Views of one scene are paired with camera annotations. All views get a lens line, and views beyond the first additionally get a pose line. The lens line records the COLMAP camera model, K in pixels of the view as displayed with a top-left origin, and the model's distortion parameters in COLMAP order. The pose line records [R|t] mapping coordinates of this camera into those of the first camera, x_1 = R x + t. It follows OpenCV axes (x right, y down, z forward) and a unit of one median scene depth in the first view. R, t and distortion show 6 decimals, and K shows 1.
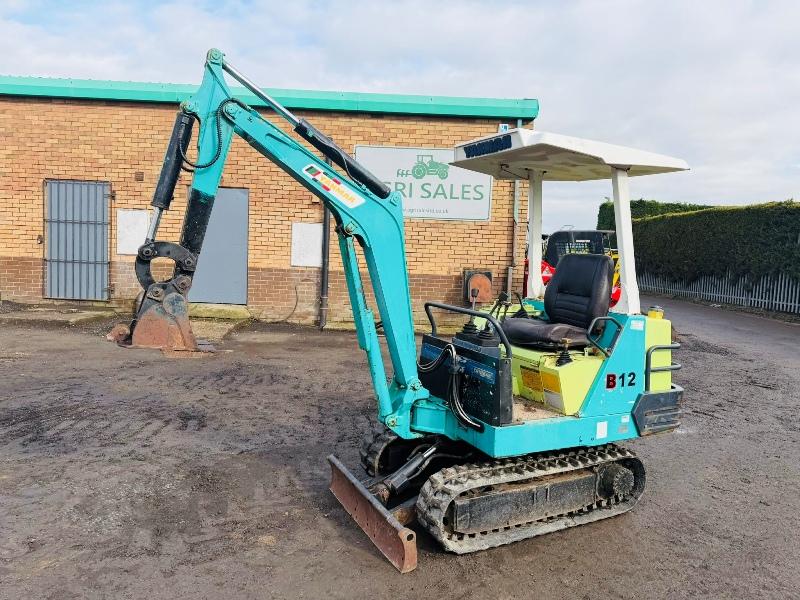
lens RADIAL K [[556.1, 0, 400.0], [0, 556.1, 300.0], [0, 0, 1]] dist [0.077534, -0.119351]
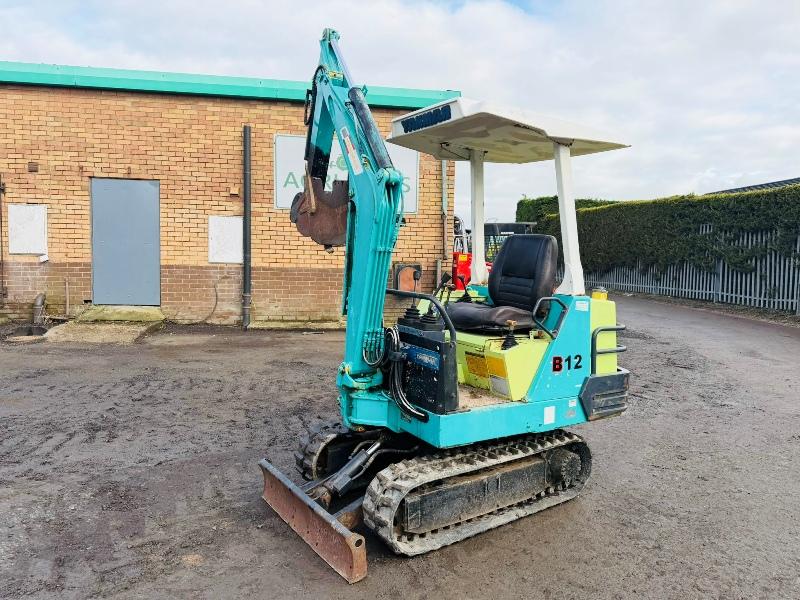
lens RADIAL K [[560.3, 0, 400.4], [0, 560.3, 299.8], [0, 0, 1]] dist [0.024921, -0.032614]
pose [[0.990482, -0.028244, 0.134710, -0.018611], [0.028143, 0.999600, 0.002655, 0.022708], [-0.134732, 0.001162, 0.990881, 0.070903]]
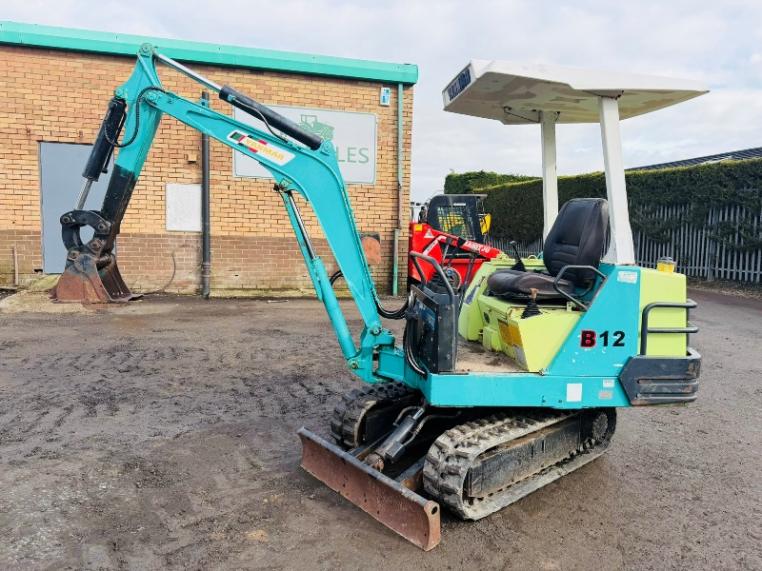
lens RADIAL K [[533.7, 0, 381.4], [0, 533.7, 285.3], [0, 0, 1]] dist [0.024921, -0.032614]
pose [[0.970612, -0.038489, 0.237552, -0.196317], [0.030804, 0.998878, 0.035978, 0.023410], [-0.238670, -0.027603, 0.970708, 0.155810]]
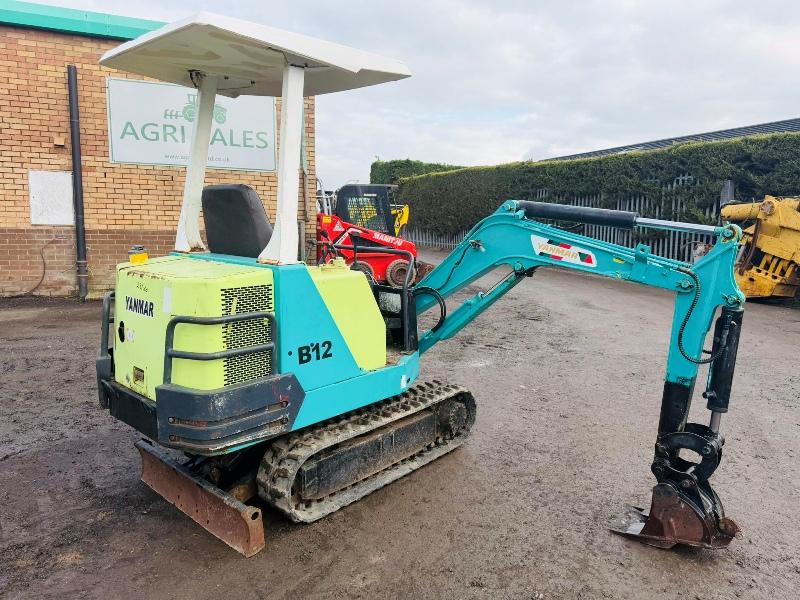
lens RADIAL K [[559.0, 0, 402.5], [0, 559.0, 303.5], [0, 0, 1]] dist [0.048717, -0.064258]
pose [[0.920145, -0.076364, 0.384058, -0.072396], [0.047152, 0.995271, 0.084925, 0.023624], [-0.388727, -0.060035, 0.919395, 0.101298]]
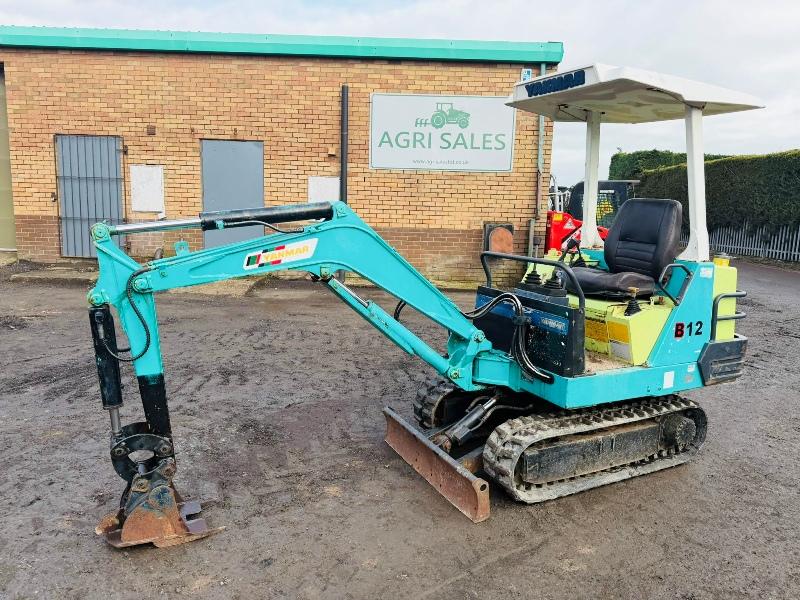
lens RADIAL K [[556.1, 0, 397.3], [0, 556.1, 300.7], [0, 0, 1]] dist [0.070436, -0.102336]
pose [[0.999886, -0.011395, -0.009920, -0.092280], [0.012134, 0.996884, 0.077945, 0.011073], [0.009001, -0.078056, 0.996908, 0.029434]]
